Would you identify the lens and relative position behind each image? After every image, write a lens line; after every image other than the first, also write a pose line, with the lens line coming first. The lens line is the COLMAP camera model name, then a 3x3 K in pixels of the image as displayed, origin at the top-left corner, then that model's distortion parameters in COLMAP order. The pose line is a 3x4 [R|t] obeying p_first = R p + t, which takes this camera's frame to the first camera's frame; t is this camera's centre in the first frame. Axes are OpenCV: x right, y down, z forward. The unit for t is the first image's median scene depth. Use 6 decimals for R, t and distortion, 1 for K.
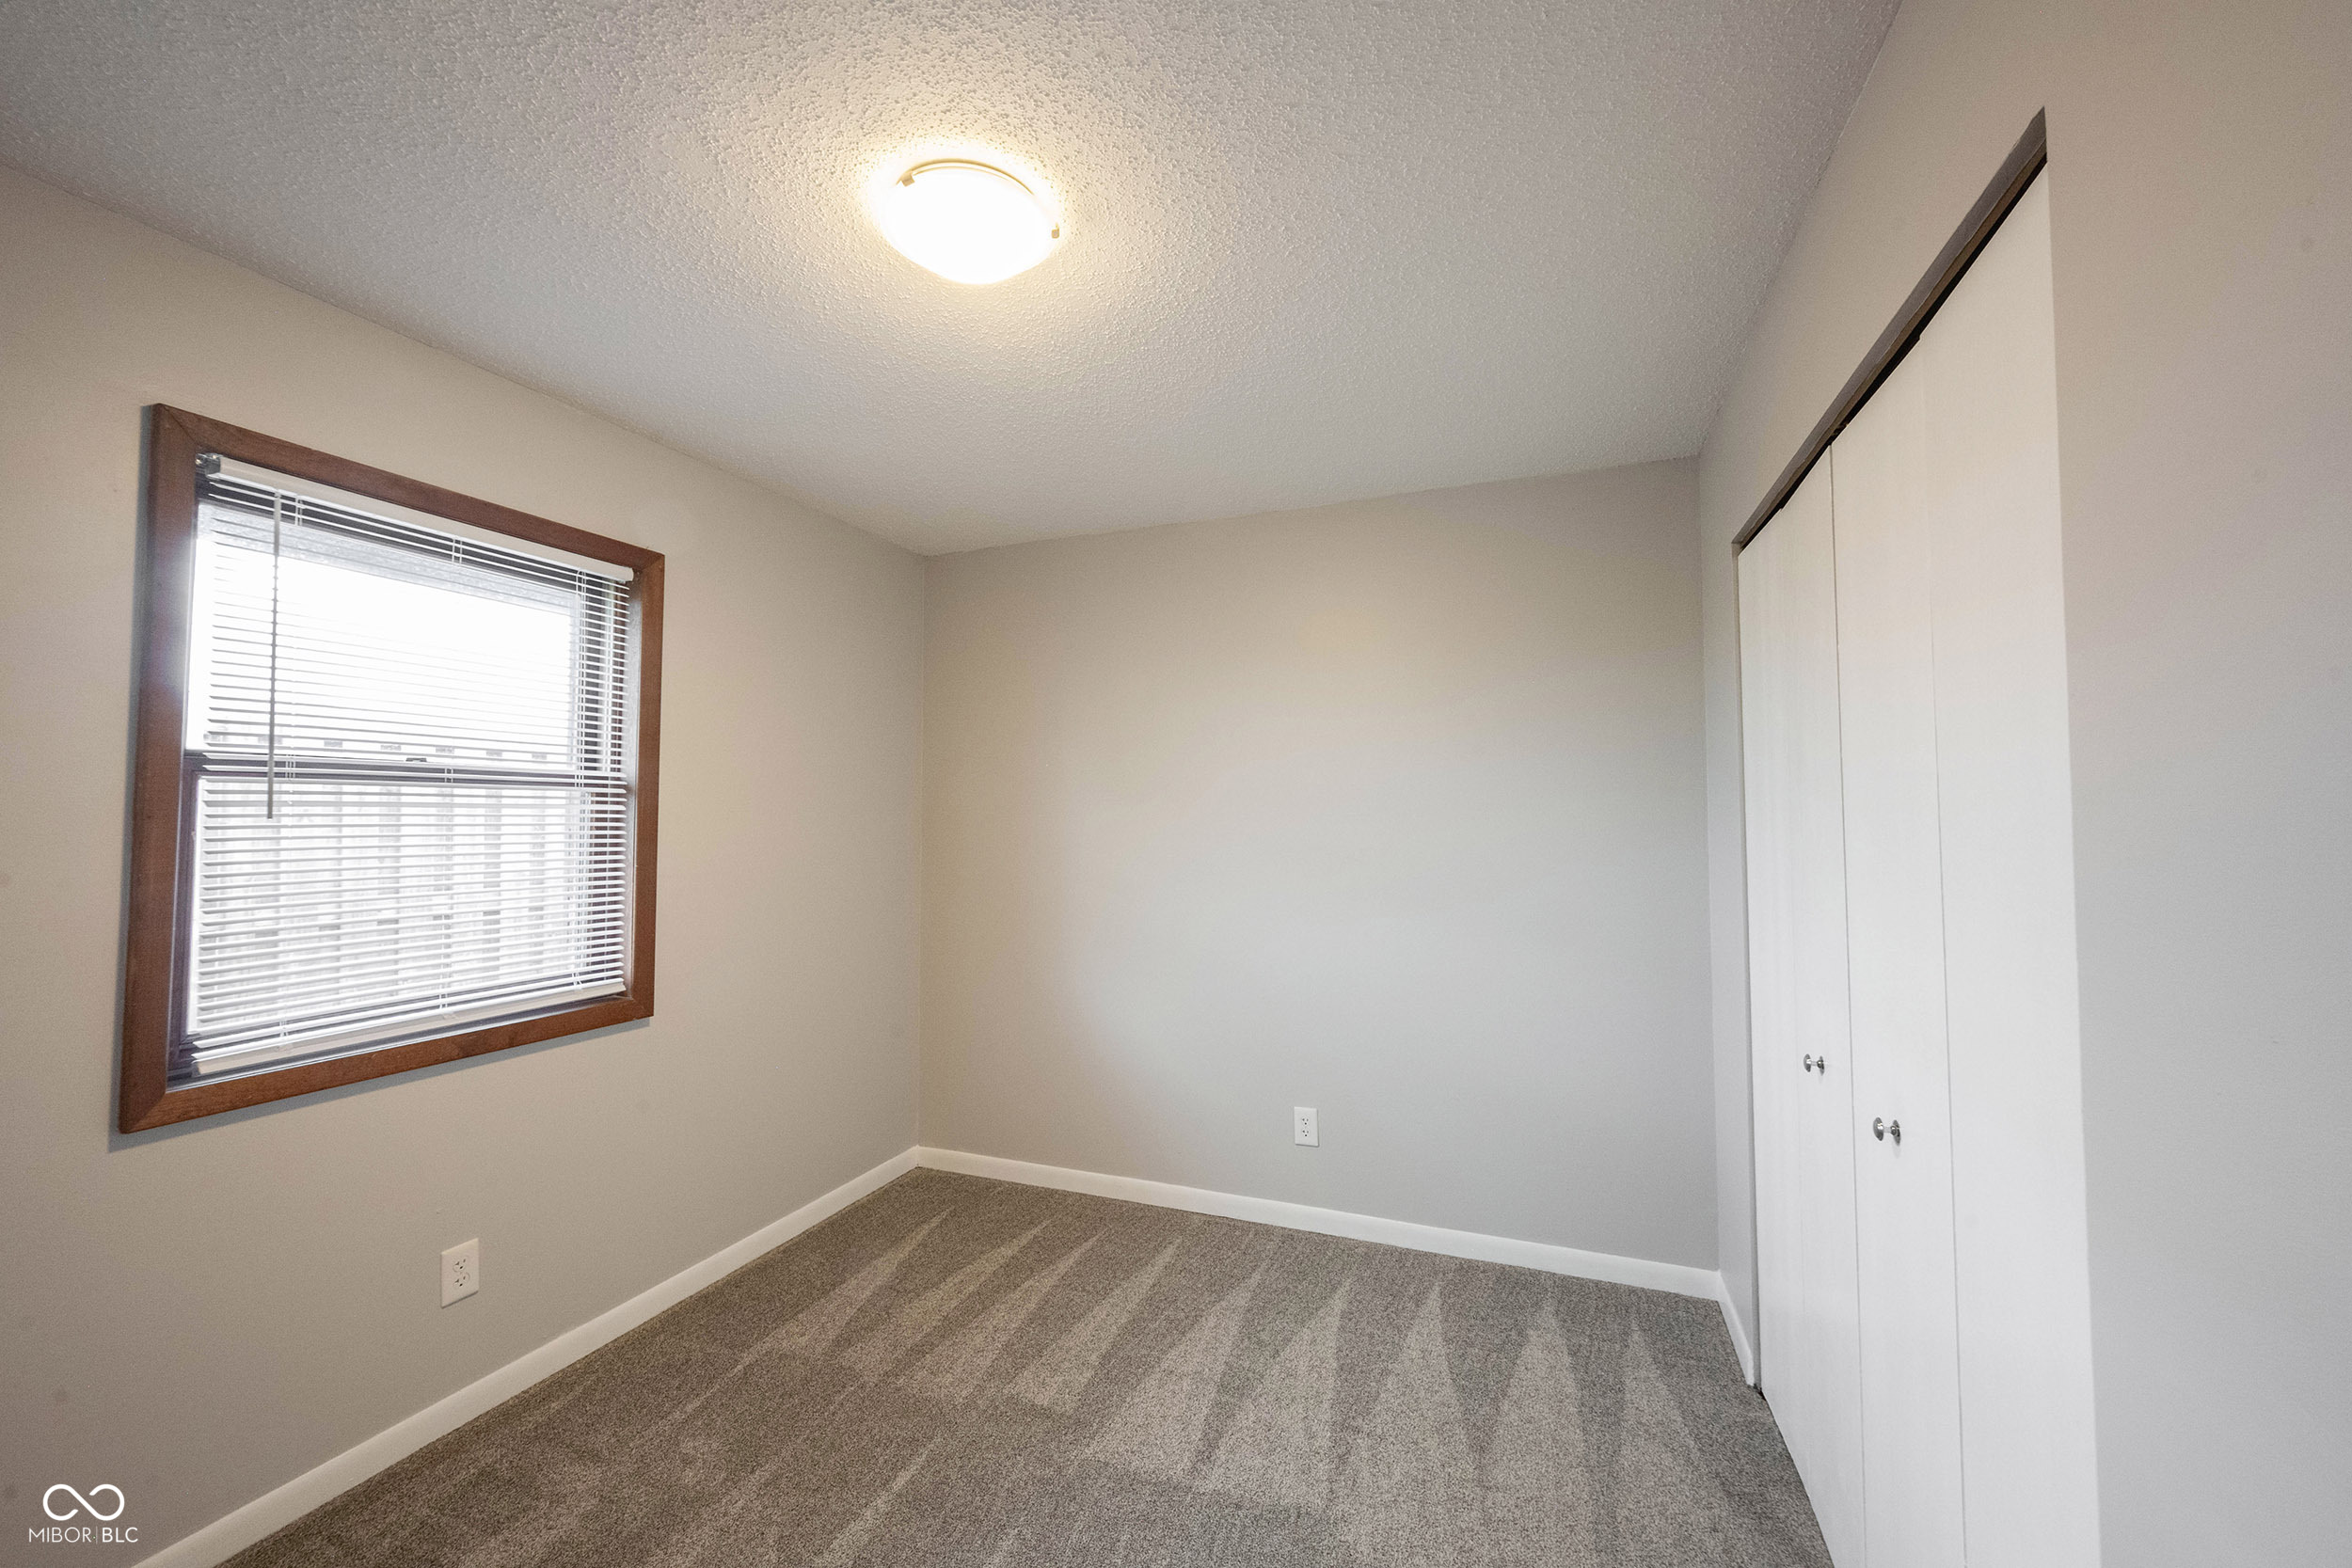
lens RADIAL K [[934.4, 0, 1221.3], [0, 934.4, 781.3], [0, 0, 1]] dist [0.000312, 0.000034]
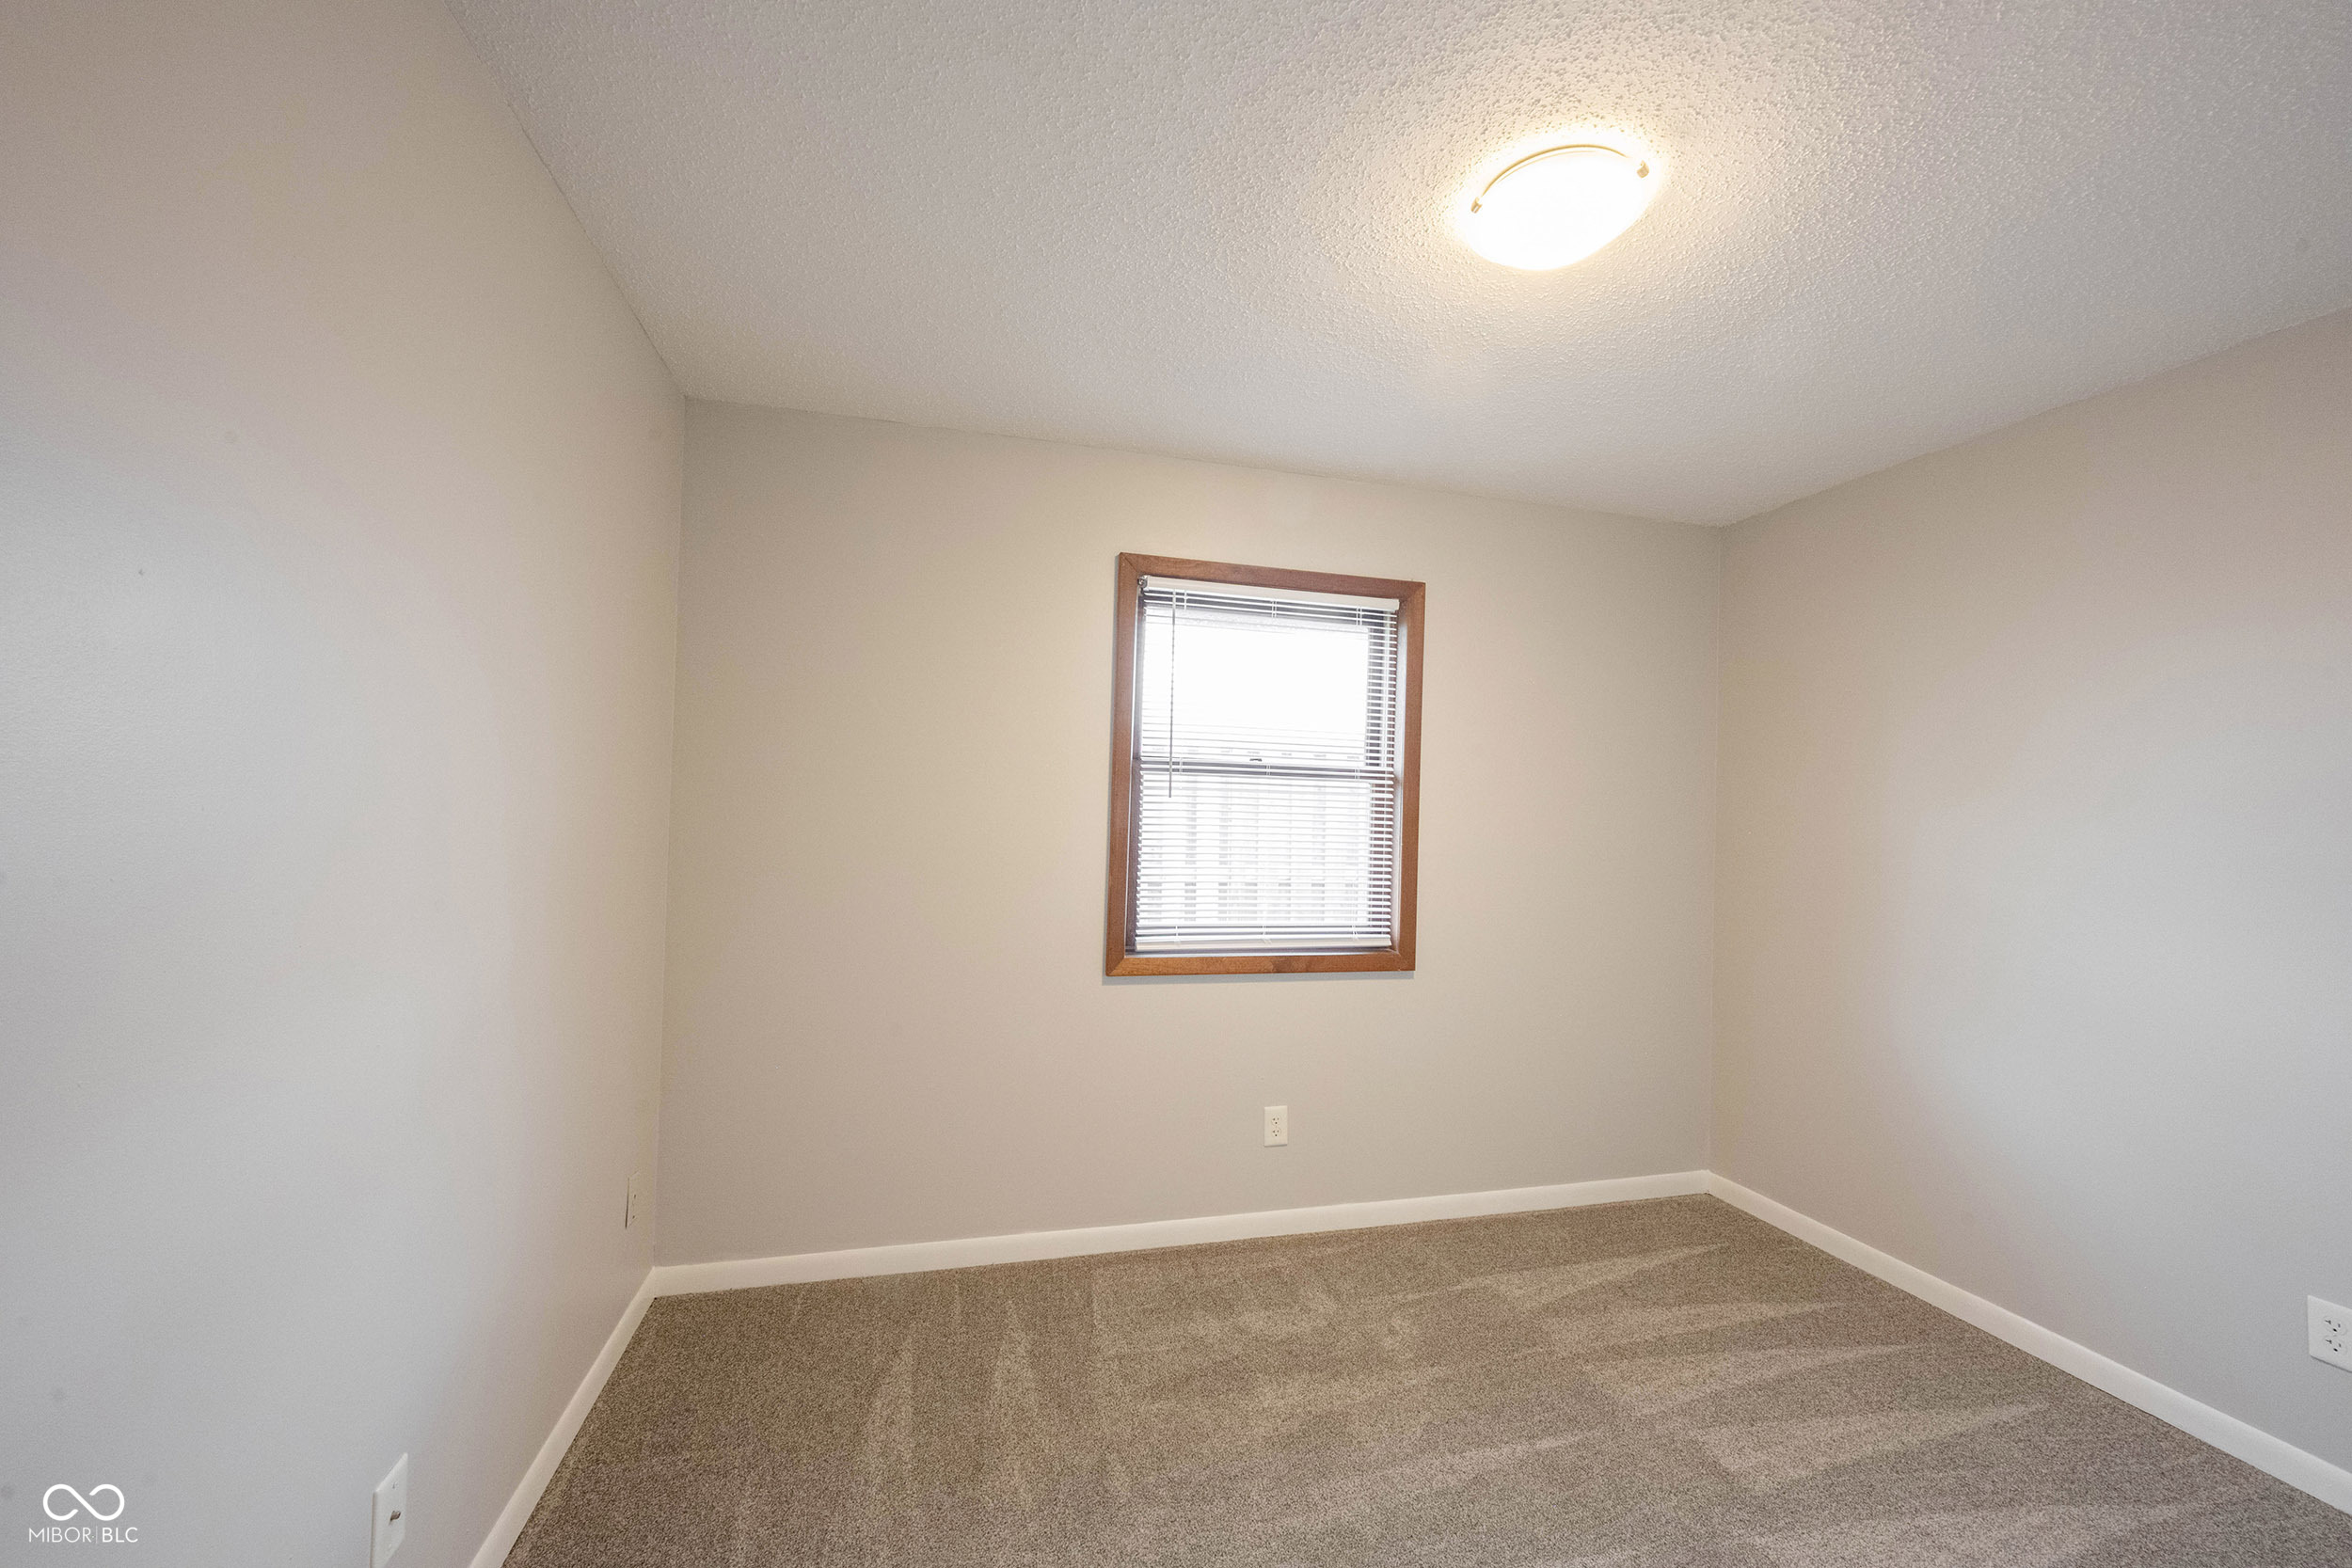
lens RADIAL K [[1006.4, 0, 1229.2], [0, 1006.4, 795.4], [0, 0, 1]] dist [-0.000983, 0.000121]
pose [[0.581301, -0.000333, -0.813689, 0.308446], [0.004553, 0.999986, 0.002843, 0.022739], [0.813676, -0.005357, 0.581294, 0.061867]]
